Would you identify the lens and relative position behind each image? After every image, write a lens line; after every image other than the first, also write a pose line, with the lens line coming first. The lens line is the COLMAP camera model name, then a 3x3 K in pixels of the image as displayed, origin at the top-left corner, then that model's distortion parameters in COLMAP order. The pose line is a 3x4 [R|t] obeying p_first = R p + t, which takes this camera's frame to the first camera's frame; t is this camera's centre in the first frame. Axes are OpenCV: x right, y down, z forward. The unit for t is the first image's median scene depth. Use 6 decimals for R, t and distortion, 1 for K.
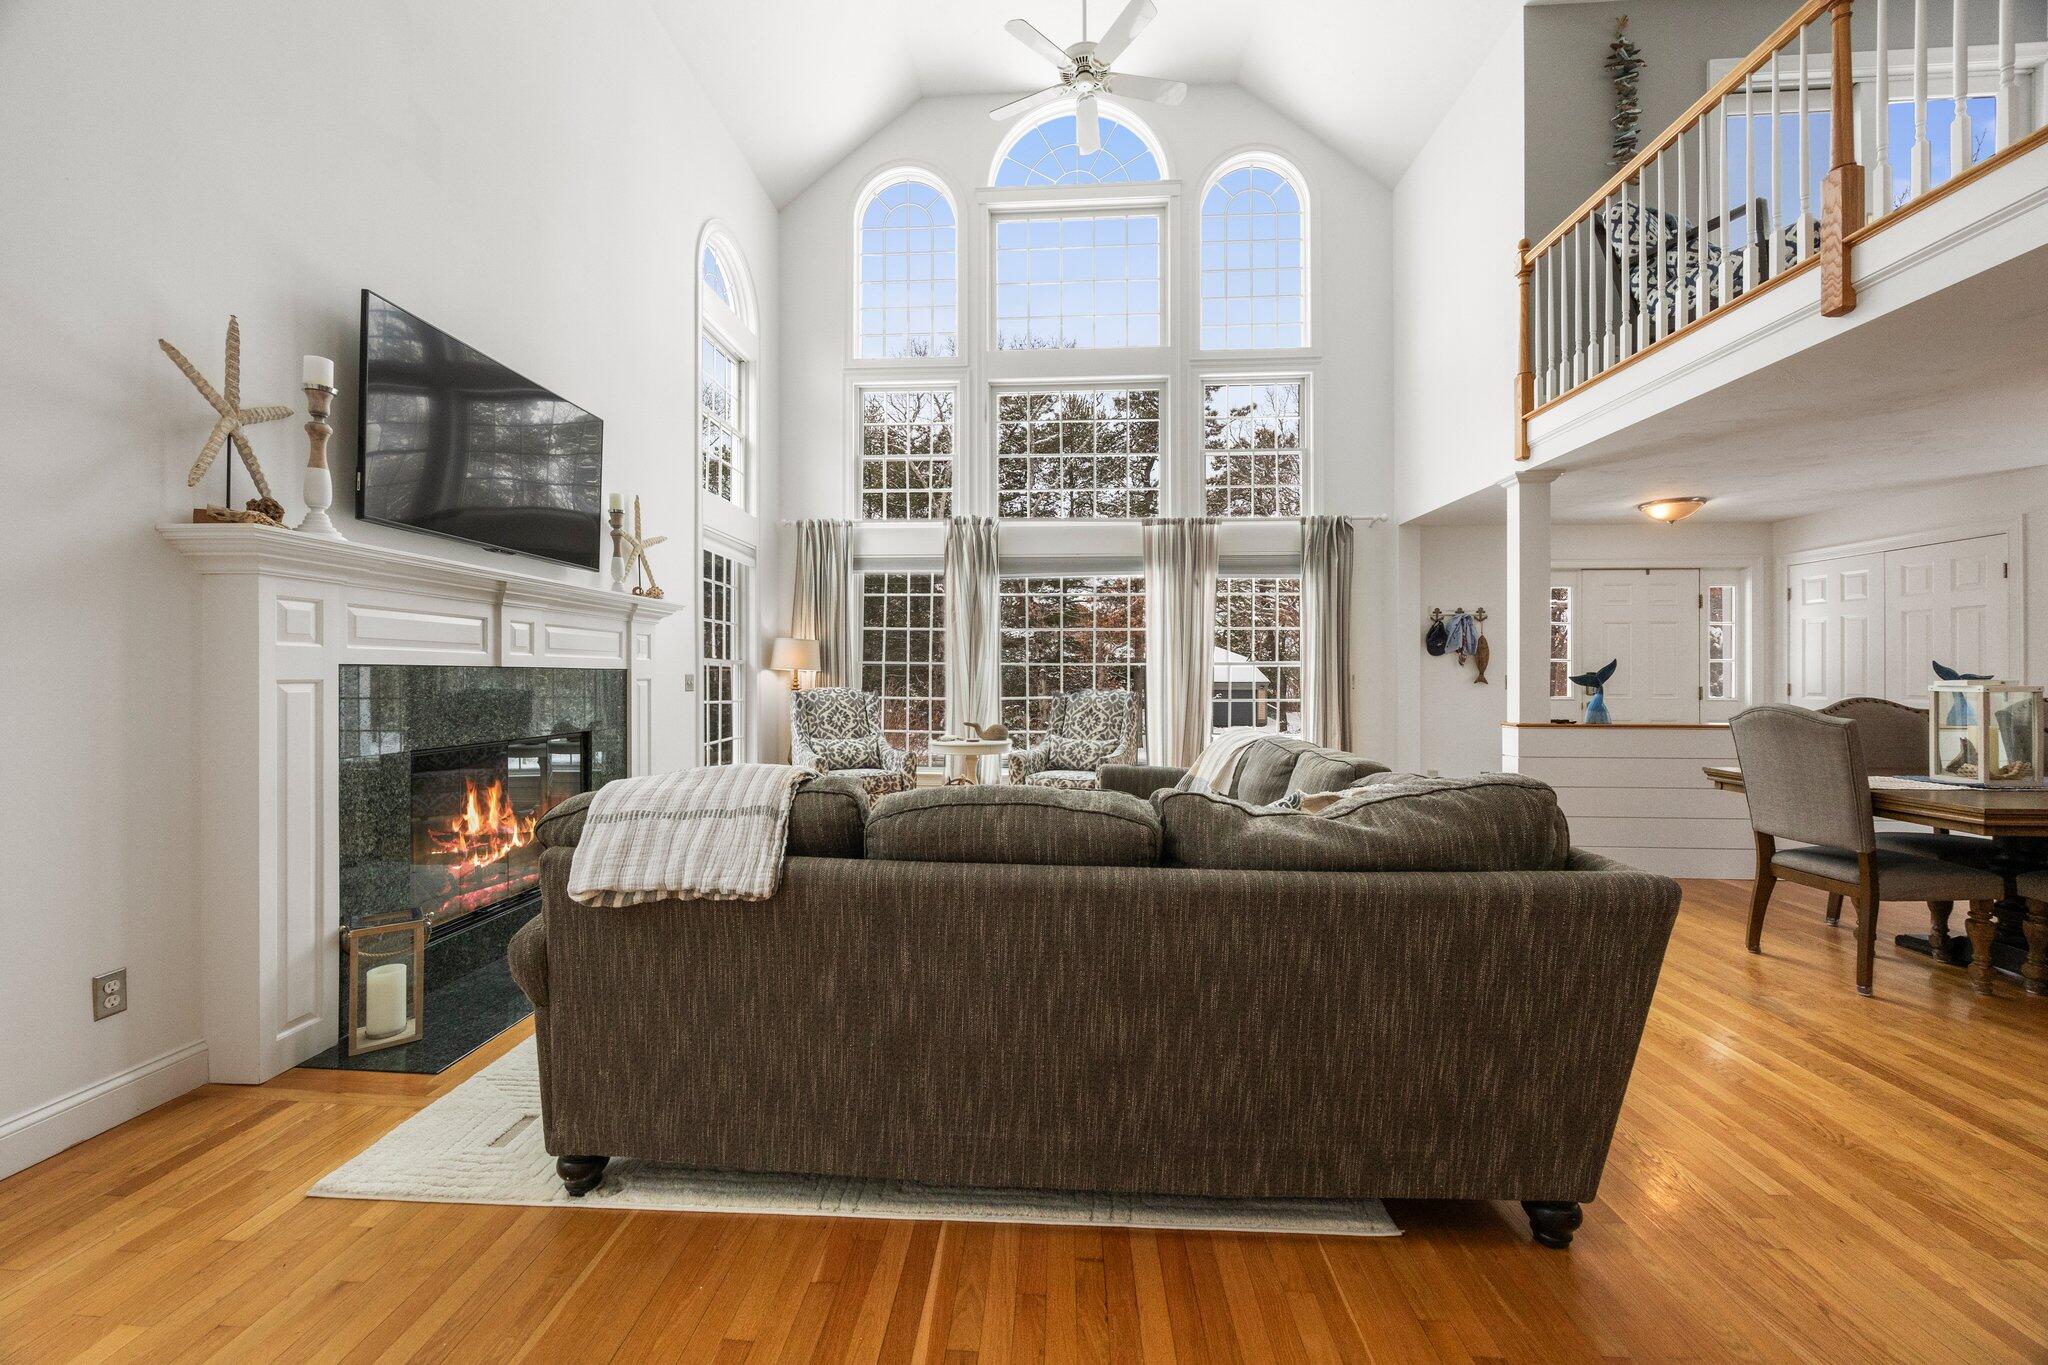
lens RADIAL K [[806.2, 0, 1021.6], [0, 806.2, 674.6], [0, 0, 1]] dist [-0.003369, 0.000075]
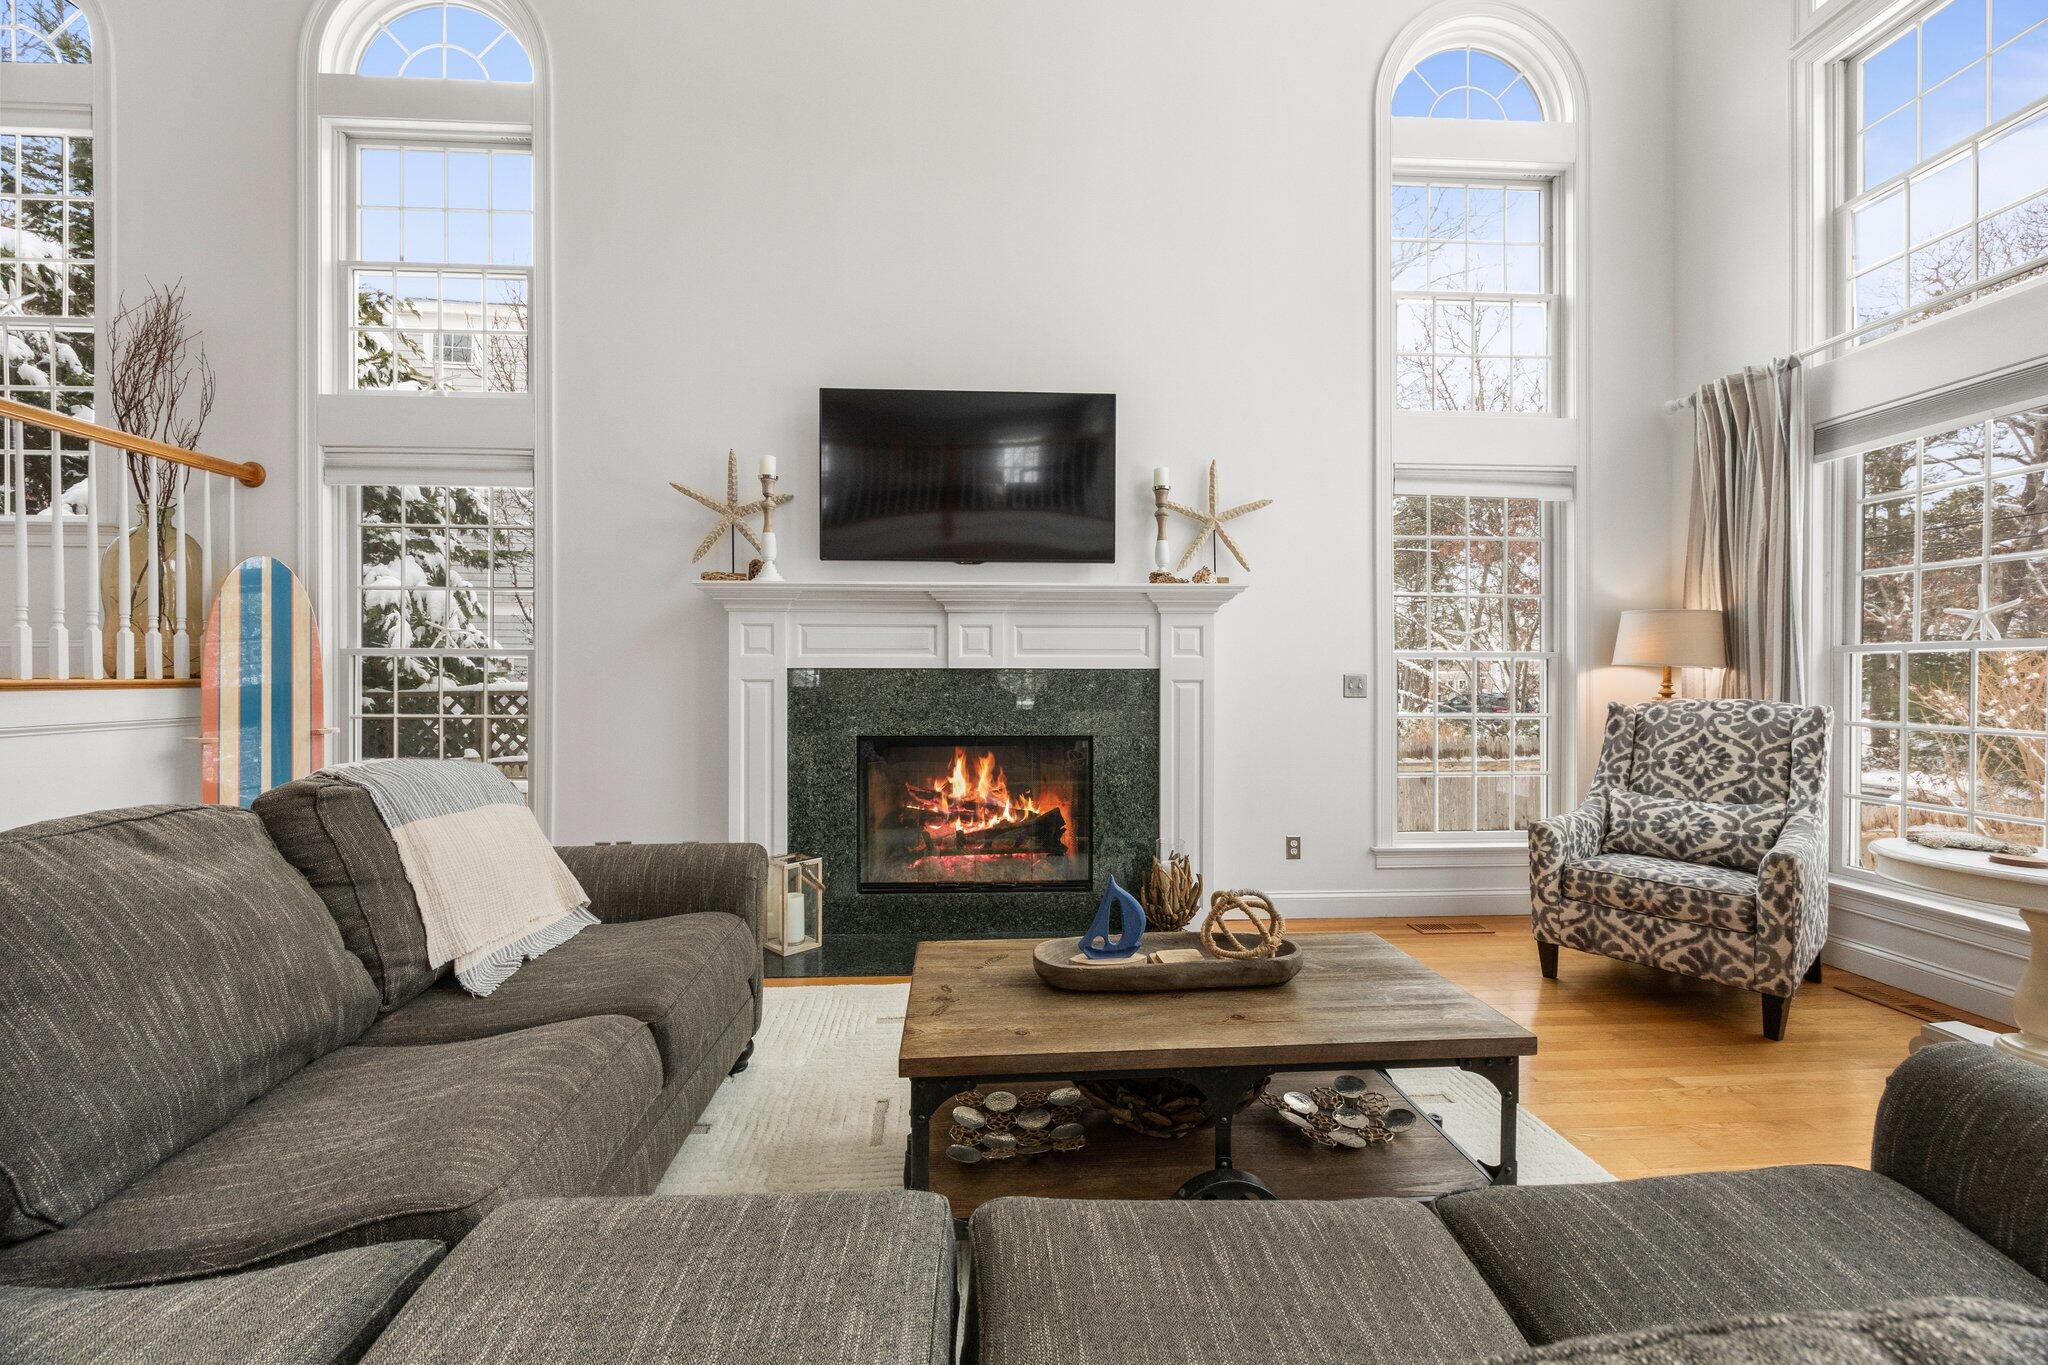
lens RADIAL K [[806.2, 0, 1021.6], [0, 806.2, 674.6], [0, 0, 1]] dist [-0.003369, 0.000075]
pose [[0.086713, -0.003517, -0.996227, 0.362638], [0.001846, 0.999993, -0.003370, 0.002111], [0.996232, -0.001547, 0.086719, 0.784042]]
